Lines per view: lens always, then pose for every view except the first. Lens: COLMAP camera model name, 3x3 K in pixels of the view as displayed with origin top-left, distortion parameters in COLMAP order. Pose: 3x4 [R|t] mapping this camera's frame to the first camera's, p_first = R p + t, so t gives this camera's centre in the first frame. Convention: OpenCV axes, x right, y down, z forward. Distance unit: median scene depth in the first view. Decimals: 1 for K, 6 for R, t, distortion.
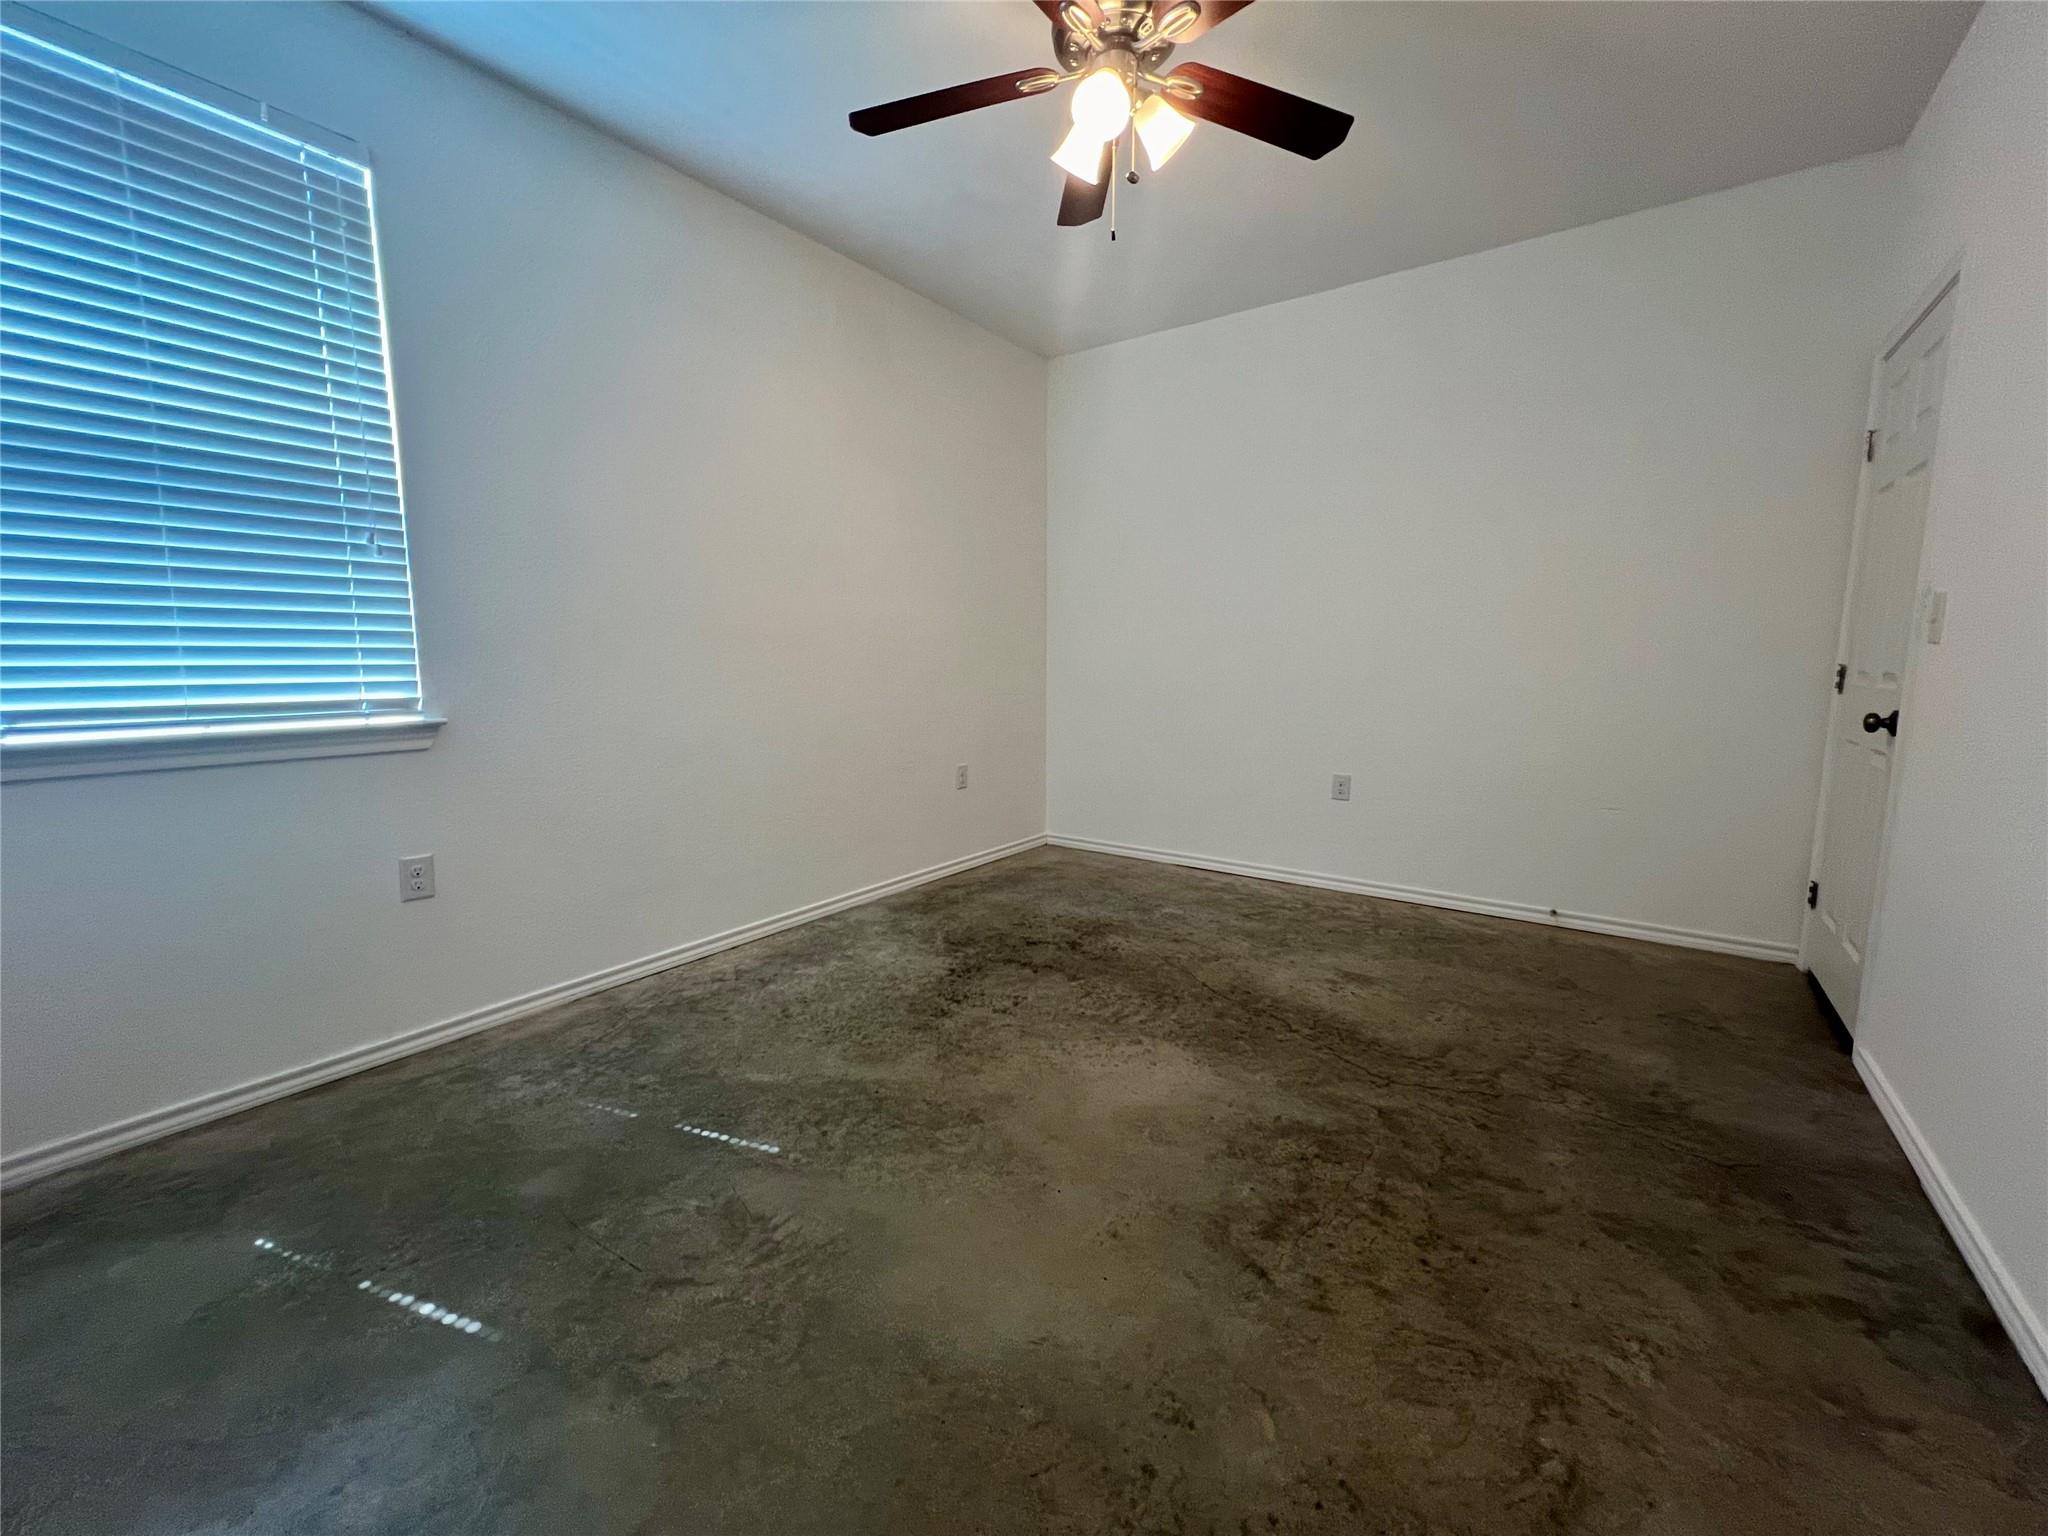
lens RADIAL K [[819.9, 0, 1020.7], [0, 819.9, 759.9], [0, 0, 1]] dist [-0.001443, -0.000541]
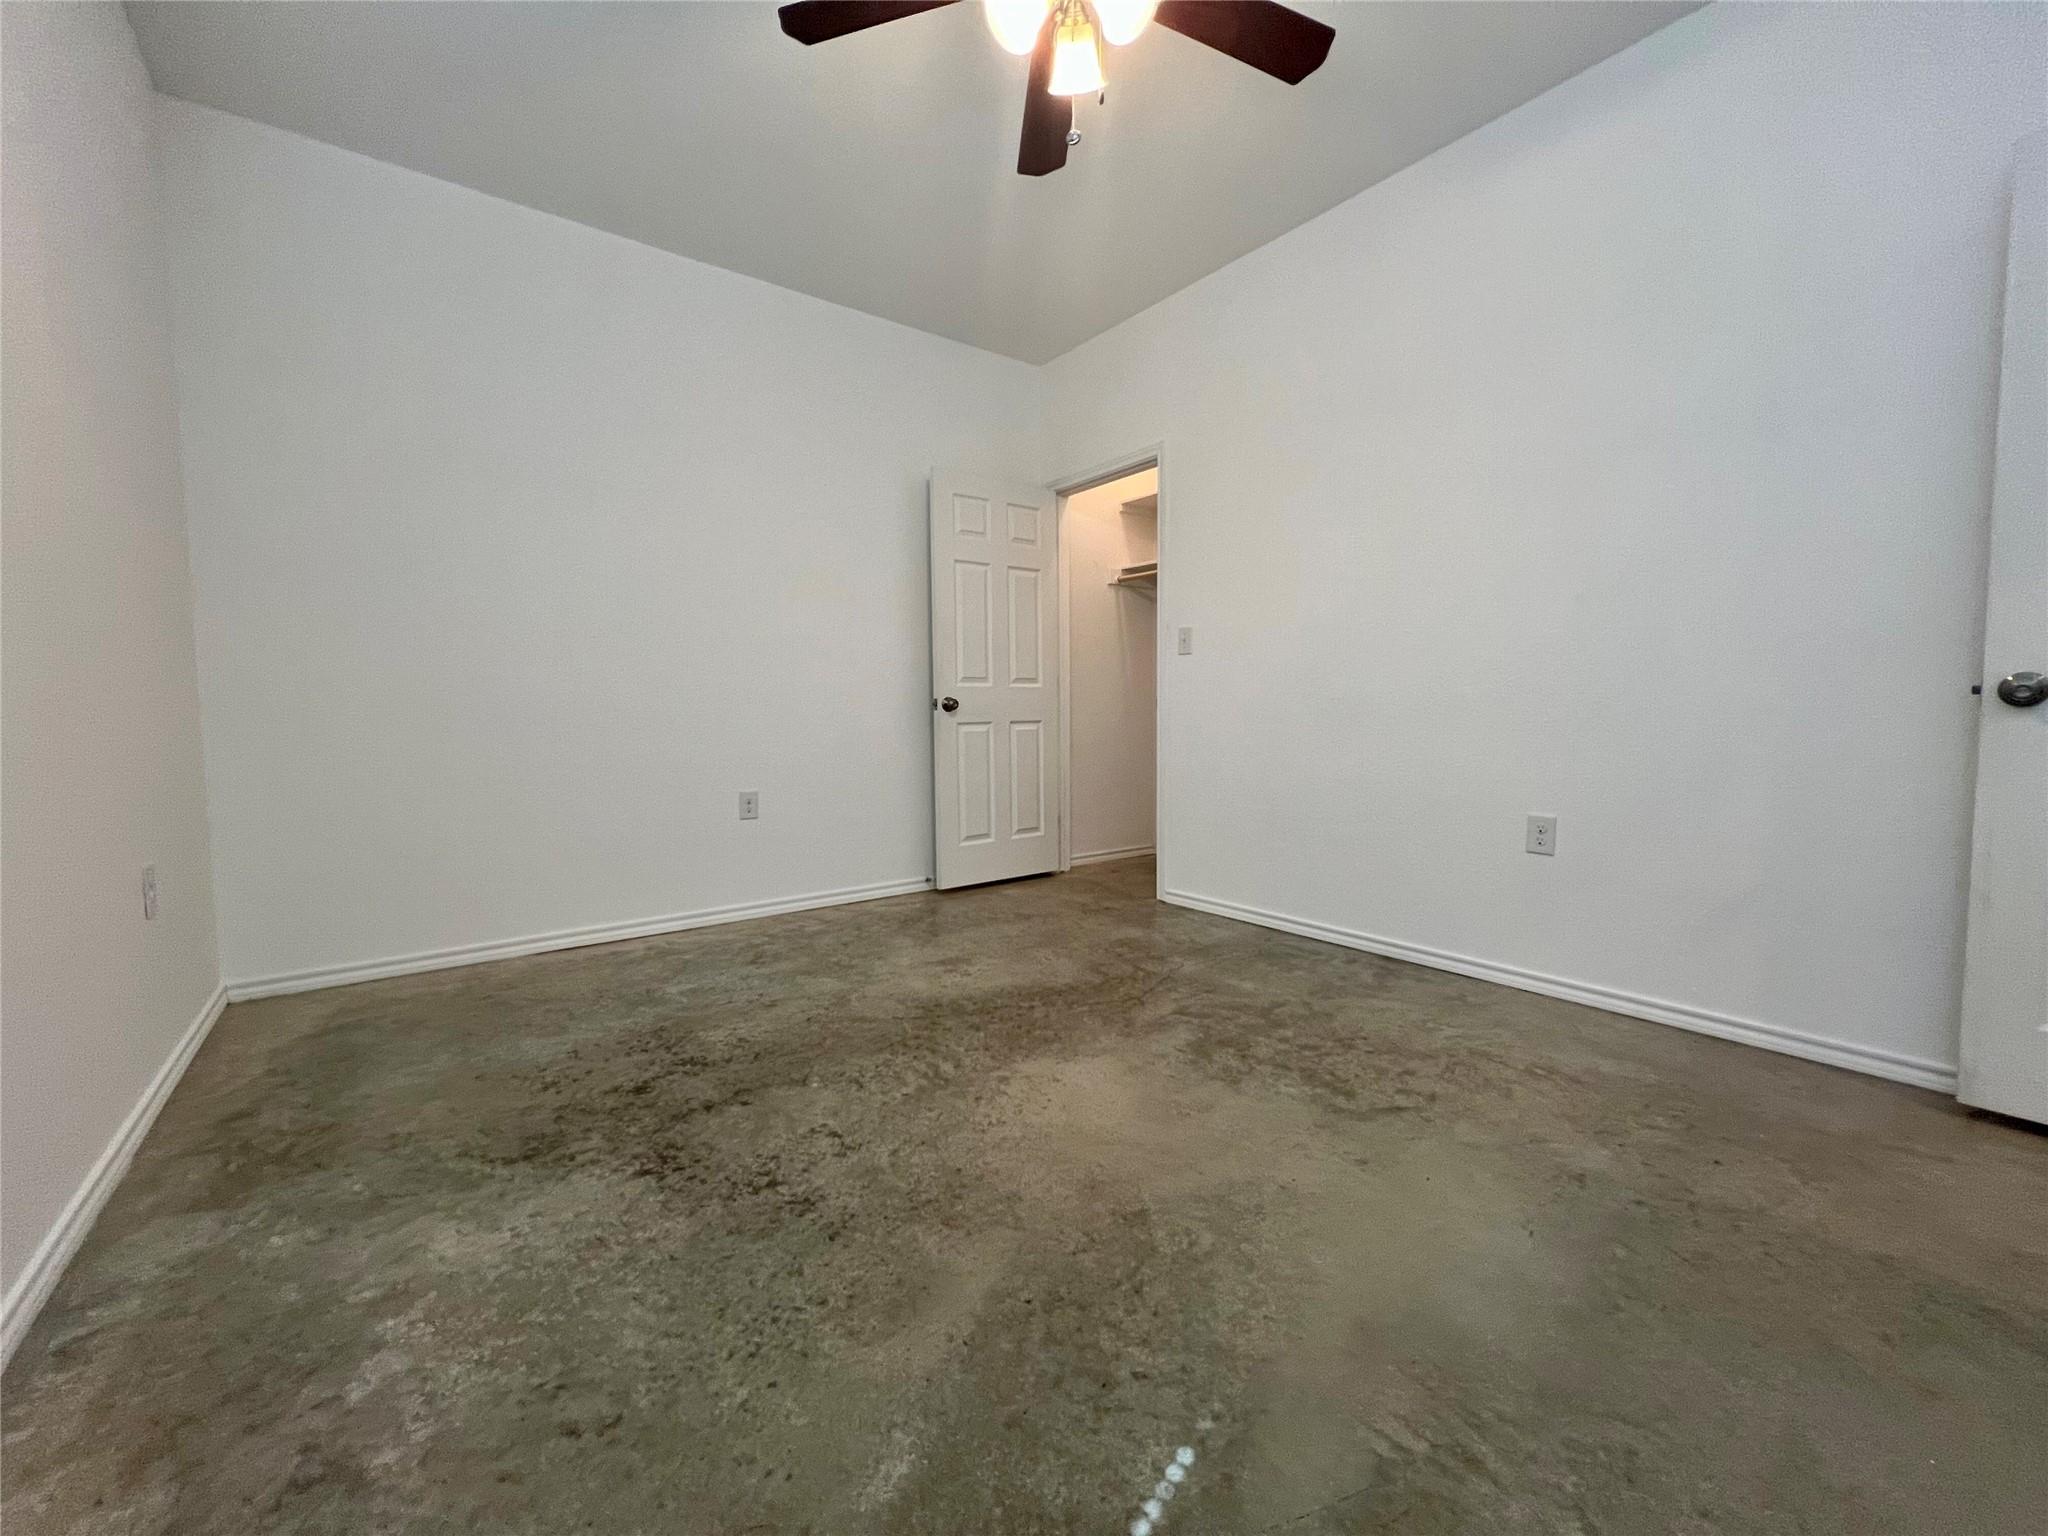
lens RADIAL K [[822.3, 0, 1023.4], [0, 822.3, 766.2], [0, 0, 1]] dist [-0.003820, 0.001136]
pose [[0.290816, -0.067729, 0.954379, -0.505066], [0.130835, 0.990936, 0.030456, 0.003640], [-0.947791, 0.116010, 0.297042, 0.554191]]
